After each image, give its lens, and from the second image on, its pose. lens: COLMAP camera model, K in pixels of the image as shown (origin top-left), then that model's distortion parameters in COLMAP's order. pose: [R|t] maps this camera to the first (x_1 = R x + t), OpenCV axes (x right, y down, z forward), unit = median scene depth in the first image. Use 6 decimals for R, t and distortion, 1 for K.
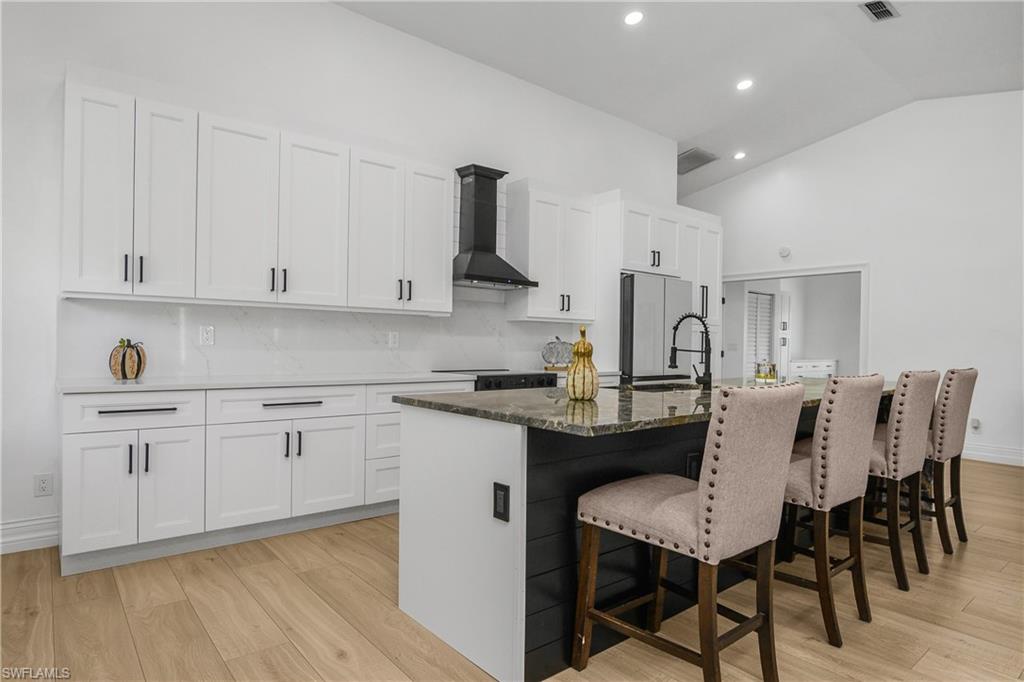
lens RADIAL K [[584.3, 0, 512.0], [0, 584.3, 341.0], [0, 0, 1]] dist [-0.002405, -0.001028]
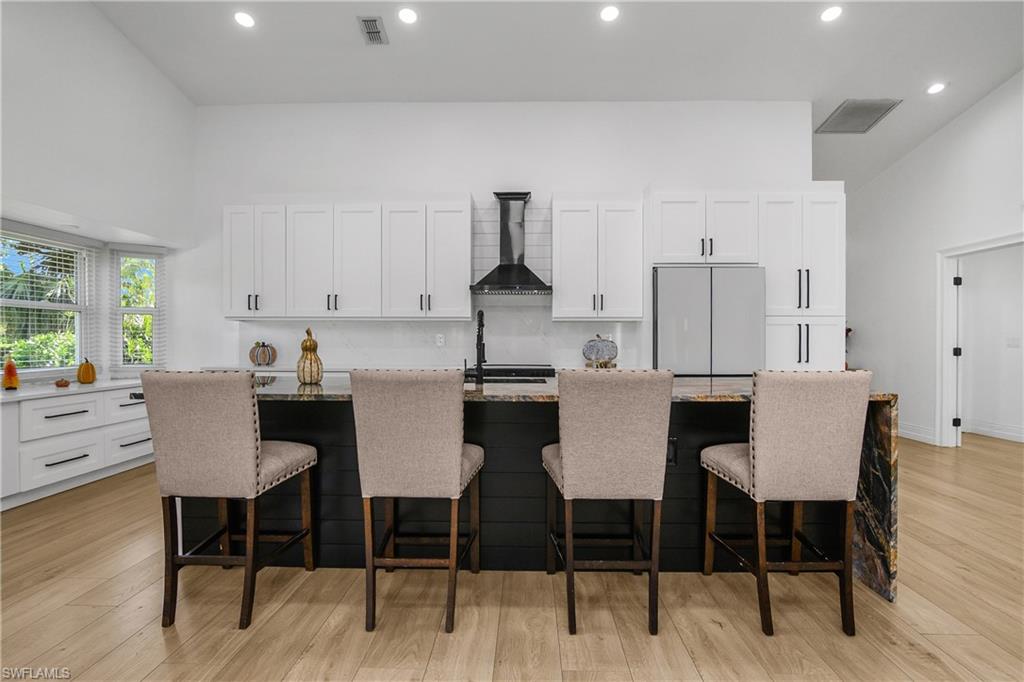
lens RADIAL K [[507.9, 0, 512.0], [0, 507.9, 341.0], [0, 0, 1]] dist [-0.000071, 0.000091]
pose [[0.758288, -0.015583, -0.651733, 0.699995], [0.013057, 0.999877, -0.008716, 0.012626], [0.651788, -0.001900, 0.758398, 0.253572]]
